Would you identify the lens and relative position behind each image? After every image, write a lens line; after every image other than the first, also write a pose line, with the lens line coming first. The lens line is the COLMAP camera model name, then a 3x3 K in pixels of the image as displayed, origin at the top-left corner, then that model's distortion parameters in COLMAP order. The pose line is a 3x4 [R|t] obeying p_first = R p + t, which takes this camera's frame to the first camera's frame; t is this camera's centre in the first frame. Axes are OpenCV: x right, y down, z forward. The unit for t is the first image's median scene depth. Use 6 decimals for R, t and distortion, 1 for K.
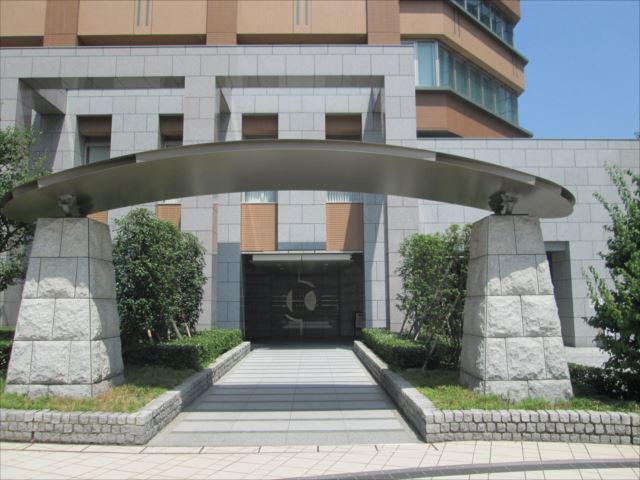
lens RADIAL K [[521.6, 0, 320.0], [0, 521.6, 240.0], [0, 0, 1]] dist [-0.056014, -0.000086]
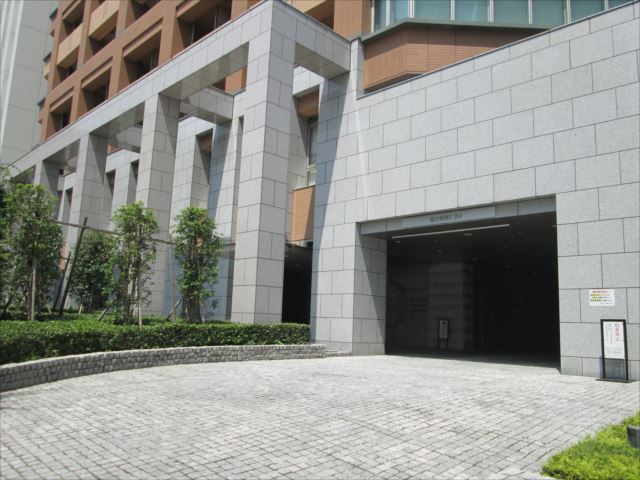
lens RADIAL K [[521.6, 0, 320.0], [0, 521.6, 240.0], [0, 0, 1]] dist [-0.056014, -0.000086]
pose [[0.689860, -0.078088, -0.719719, 0.718233], [0.032701, 0.996512, -0.076774, 0.091466], [0.723204, 0.029428, 0.690007, 0.399365]]
